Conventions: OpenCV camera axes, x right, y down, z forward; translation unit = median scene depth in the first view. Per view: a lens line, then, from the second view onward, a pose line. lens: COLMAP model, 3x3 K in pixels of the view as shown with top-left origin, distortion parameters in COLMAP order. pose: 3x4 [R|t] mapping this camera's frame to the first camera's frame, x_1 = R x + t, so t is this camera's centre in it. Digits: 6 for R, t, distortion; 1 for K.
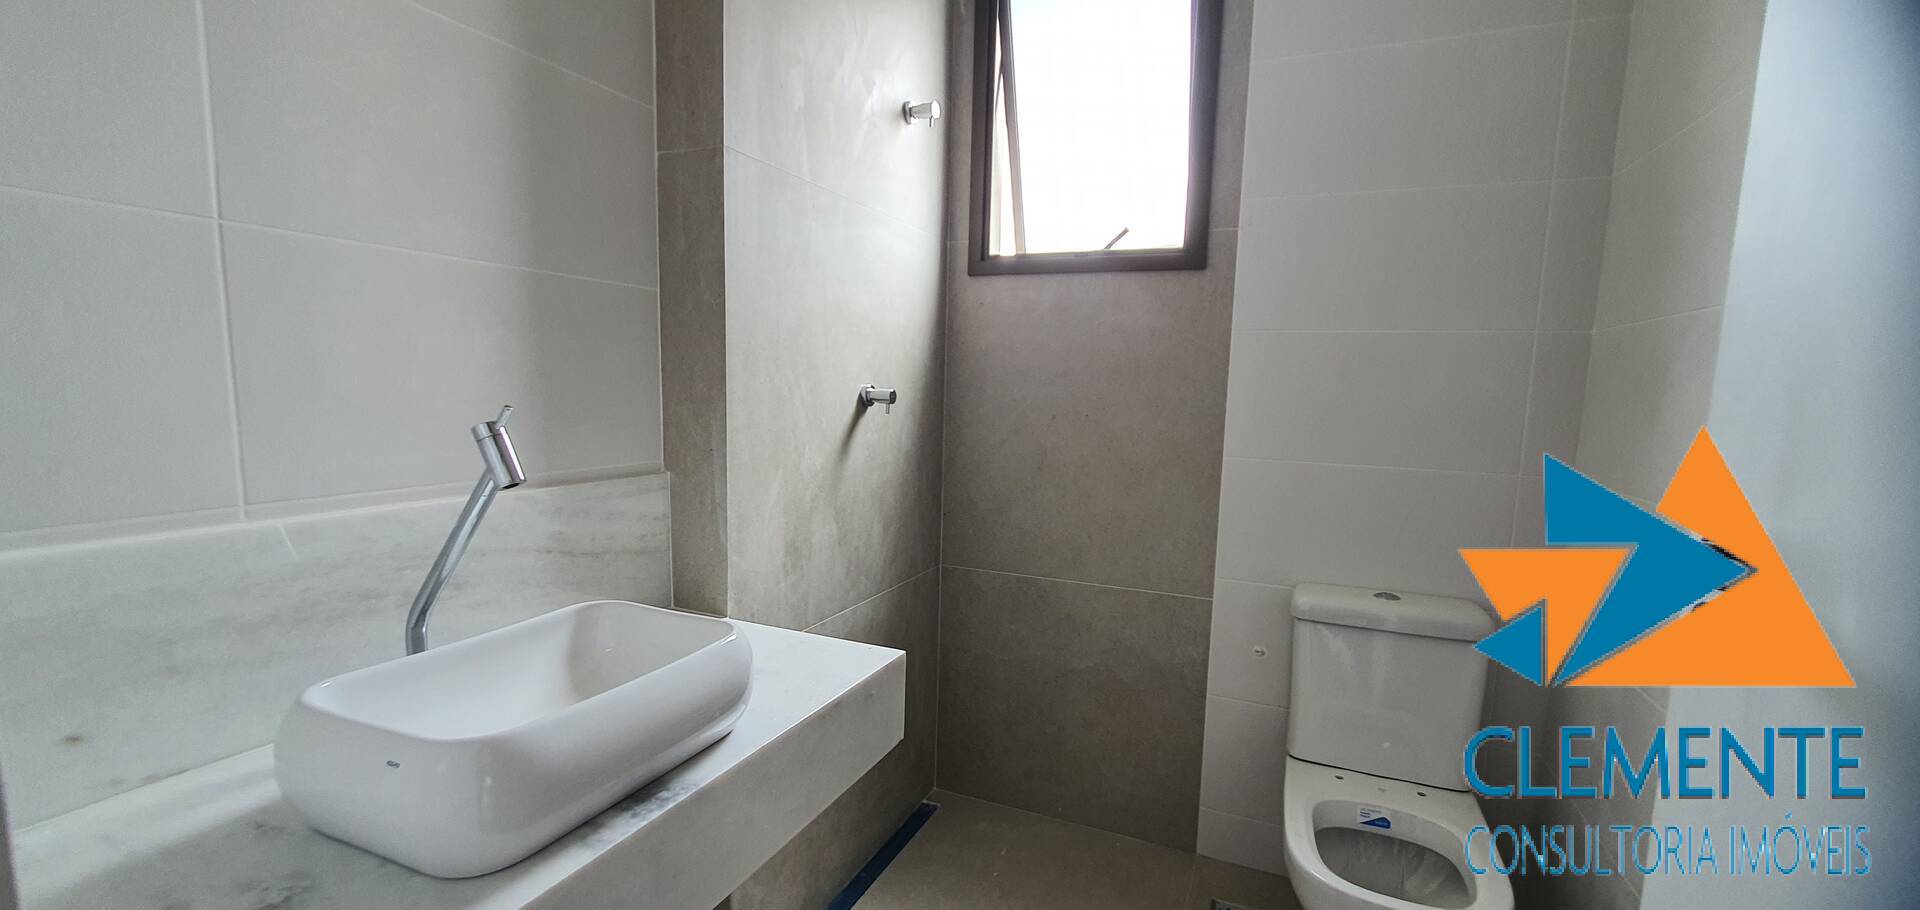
lens RADIAL K [[745.6, 0, 993.4], [0, 745.6, 465.6], [0, 0, 1]] dist [-0.001819, -0.000224]
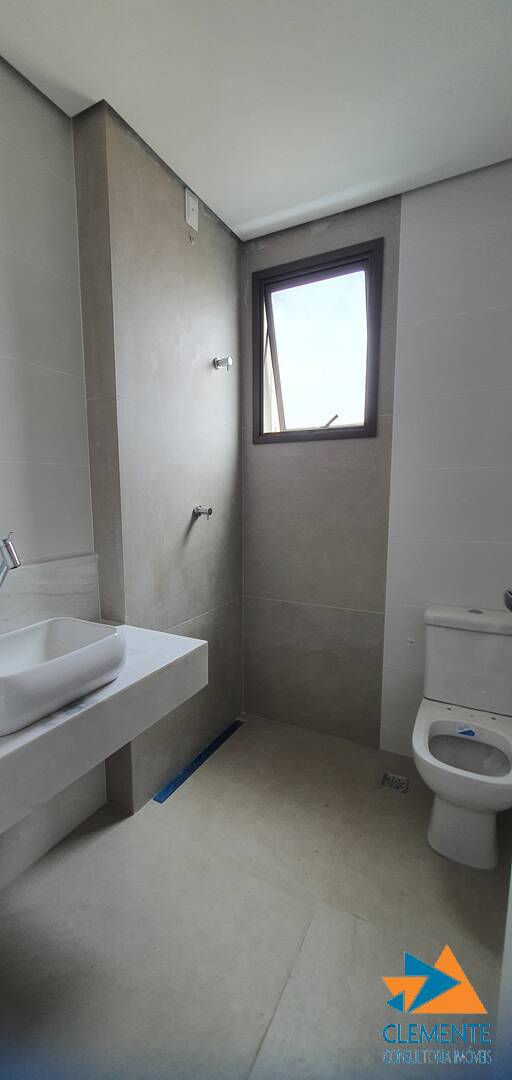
lens RADIAL K [[419.4, 0, 256.6], [0, 419.4, 540.1], [0, 0, 1]] dist [-0.001819, -0.000224]
pose [[0.994865, -0.021630, -0.098877, 0.096256], [0.022515, 0.999716, 0.007842, -0.022792], [0.098679, -0.010028, 0.995069, -0.086255]]
